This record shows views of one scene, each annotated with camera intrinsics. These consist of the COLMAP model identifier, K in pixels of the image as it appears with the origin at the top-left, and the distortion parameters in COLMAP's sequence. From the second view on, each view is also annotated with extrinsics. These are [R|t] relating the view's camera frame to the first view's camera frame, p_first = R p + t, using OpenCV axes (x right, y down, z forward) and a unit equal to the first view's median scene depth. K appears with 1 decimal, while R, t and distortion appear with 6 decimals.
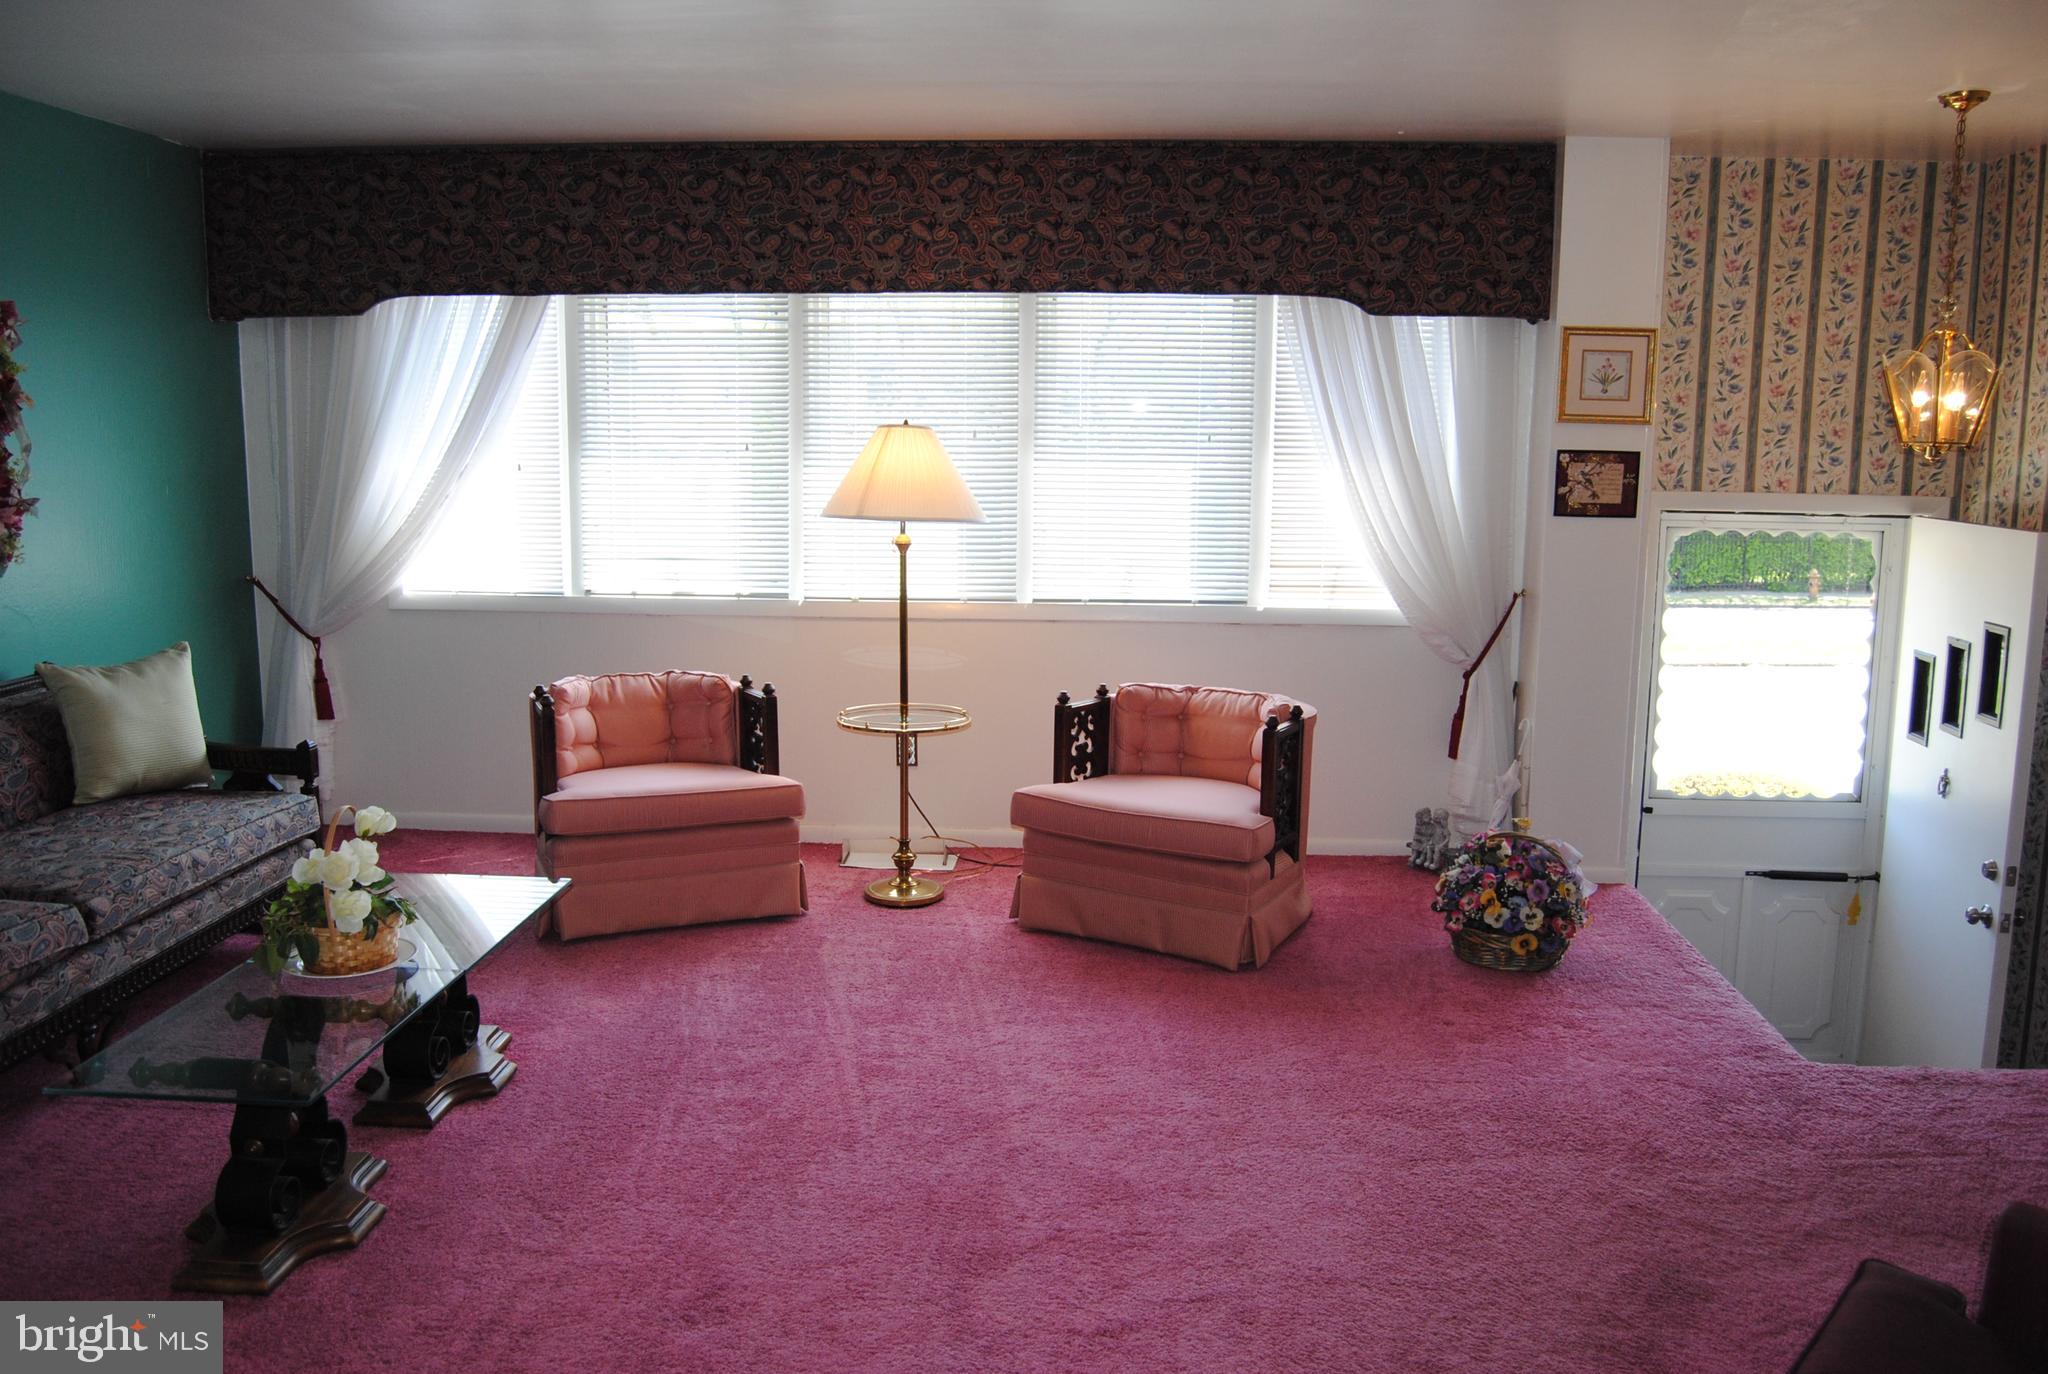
lens RADIAL K [[1658.5, 0, 1055.5], [0, 1658.5, 694.4], [0, 0, 1]] dist [-0.100375, 0.036221]
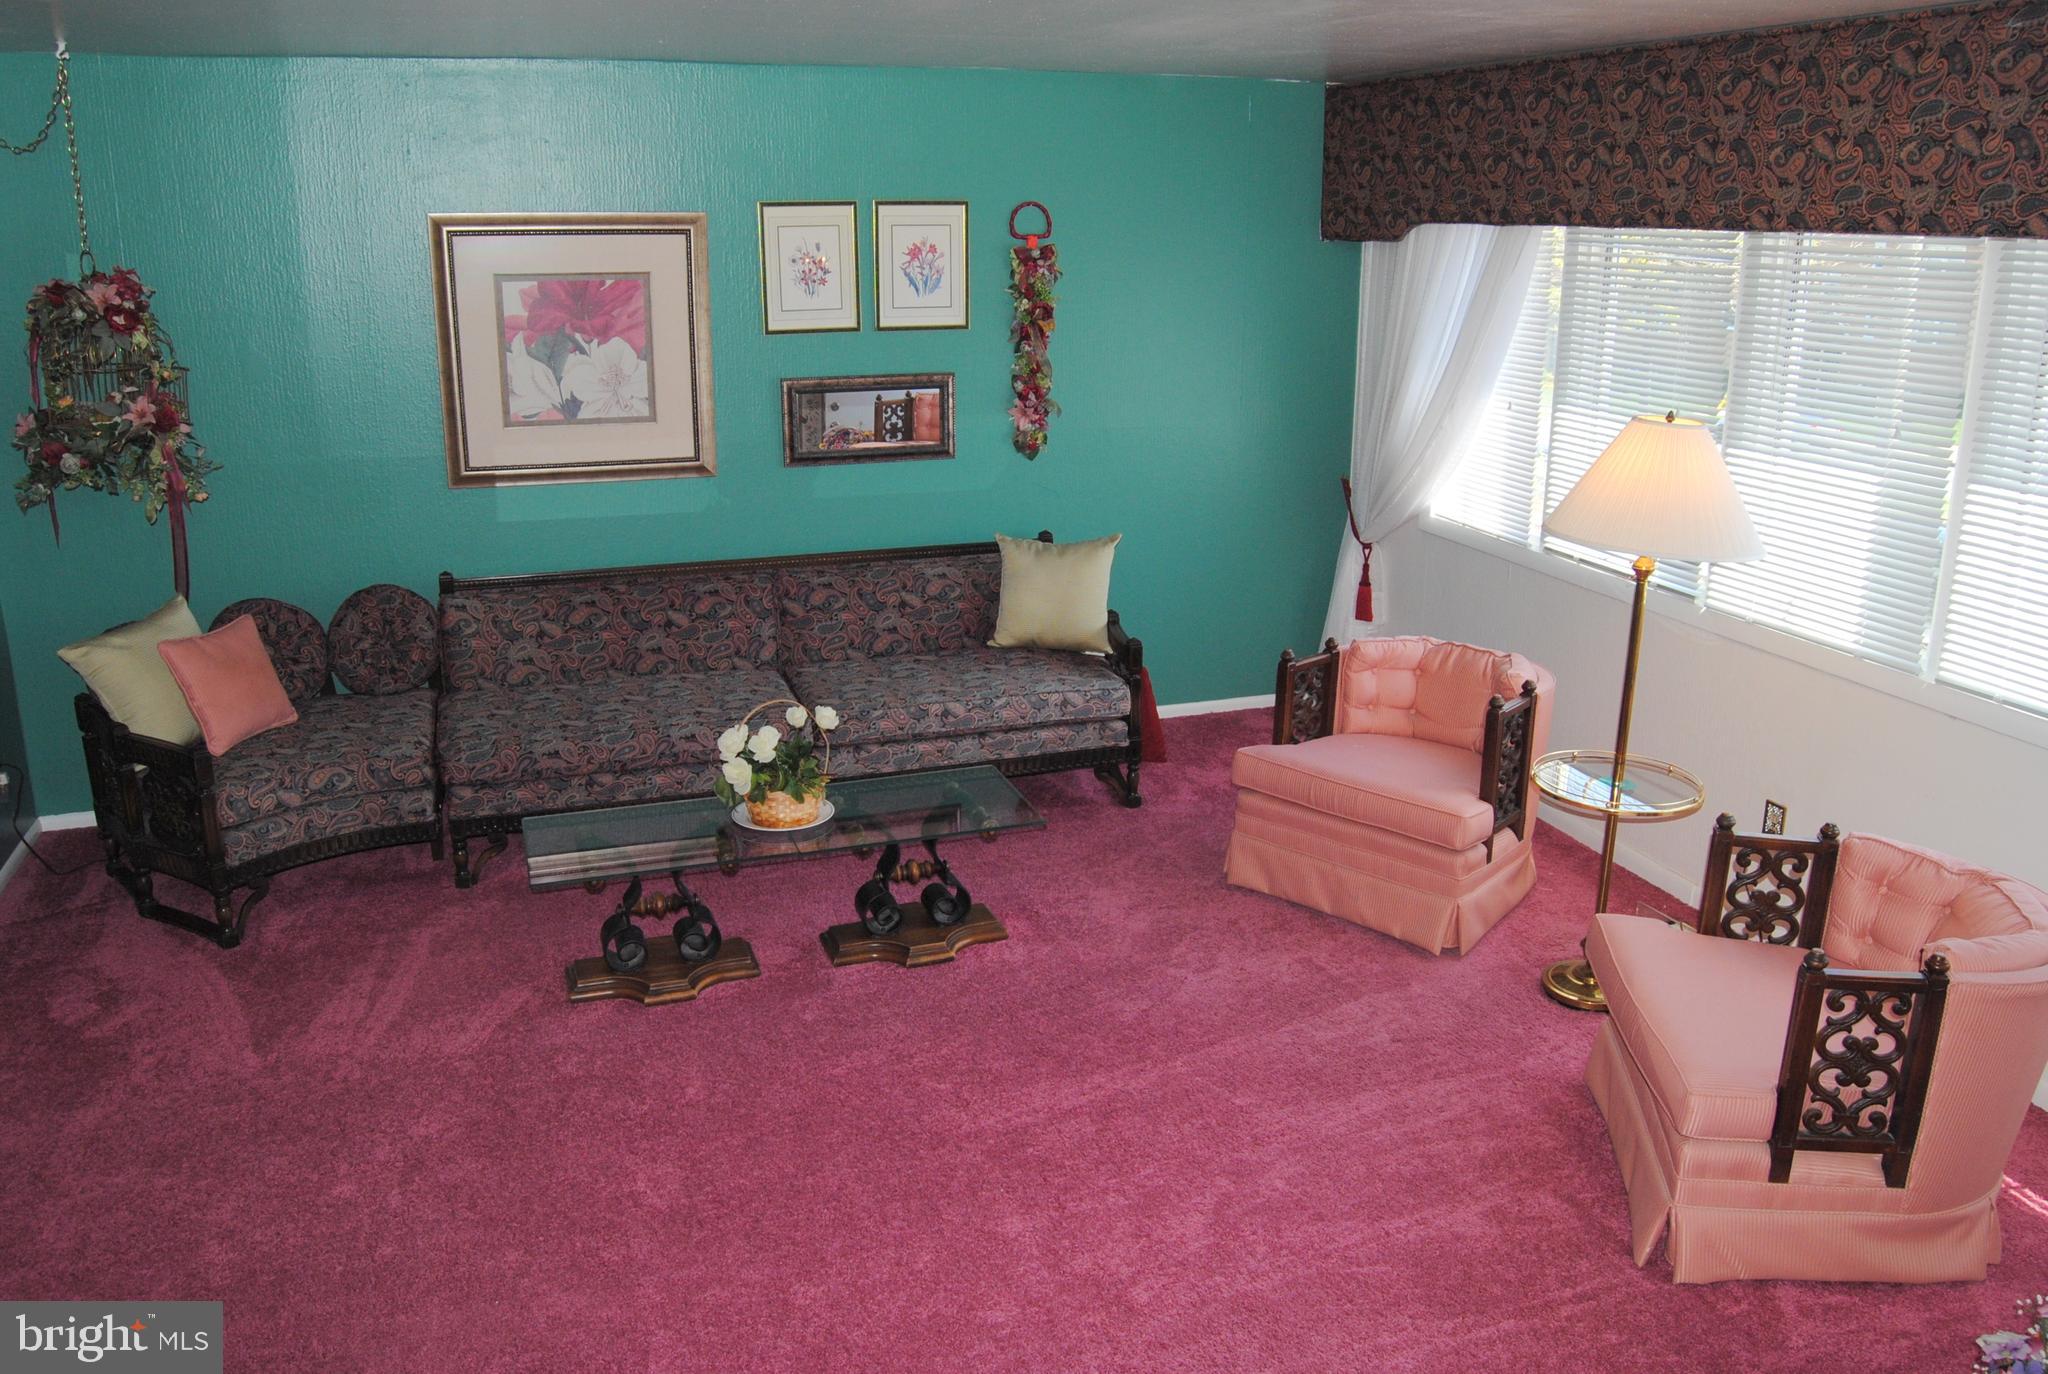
lens RADIAL K [[1658.5, 0, 1055.5], [0, 1658.5, 694.4], [0, 0, 1]] dist [-0.100375, 0.036221]
pose [[0.369929, 0.254969, -0.893389, 0.484258], [-0.195384, 0.961450, 0.193490, -0.120839], [0.908283, 0.102976, 0.405485, 0.430355]]
